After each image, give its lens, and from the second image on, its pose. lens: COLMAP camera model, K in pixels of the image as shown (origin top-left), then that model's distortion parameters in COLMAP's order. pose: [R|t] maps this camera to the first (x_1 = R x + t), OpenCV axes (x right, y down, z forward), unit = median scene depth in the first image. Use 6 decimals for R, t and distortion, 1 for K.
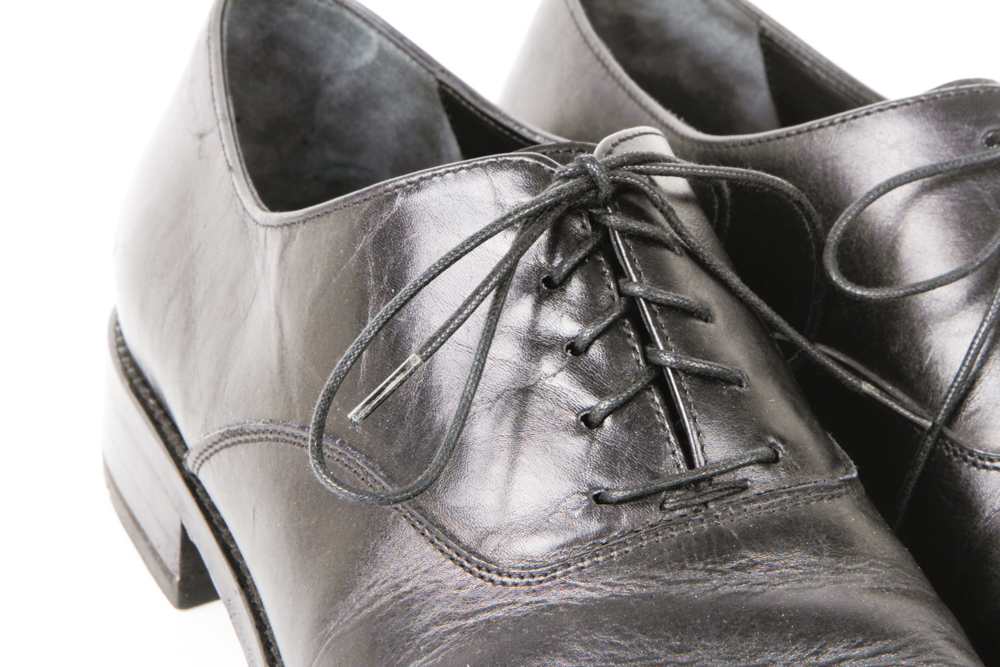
lens RADIAL K [[3235.7, 0, 500.9], [0, 3235.7, 333.3], [0, 0, 1]] dist [0.296108, 0.000000]
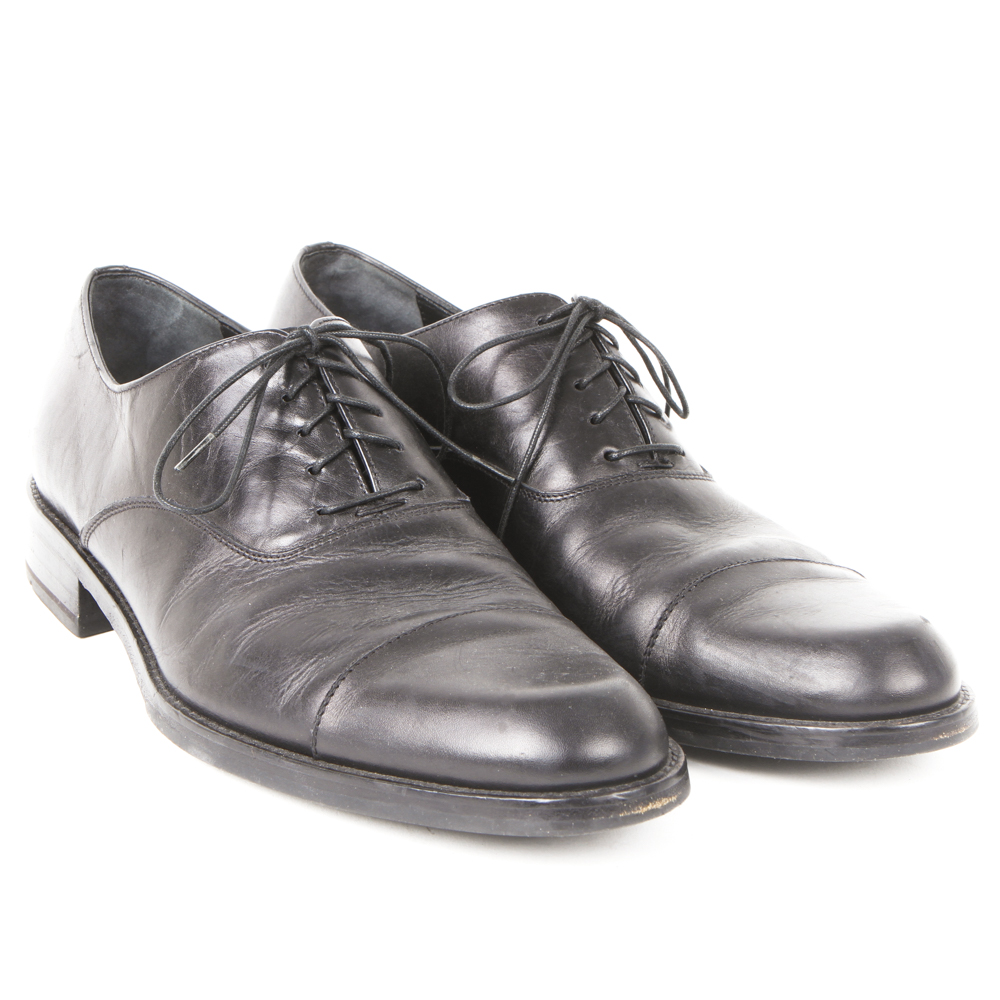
lens RADIAL K [[2888.4, 0, 500.1], [0, 2888.4, 499.9], [0, 0, 1]] dist [-0.111850, 0.000000]
pose [[0.996120, -0.054151, 0.069377, 0.017950], [0.061987, 0.991279, -0.116288, 0.217585], [-0.062475, 0.120137, 0.990790, -0.519301]]
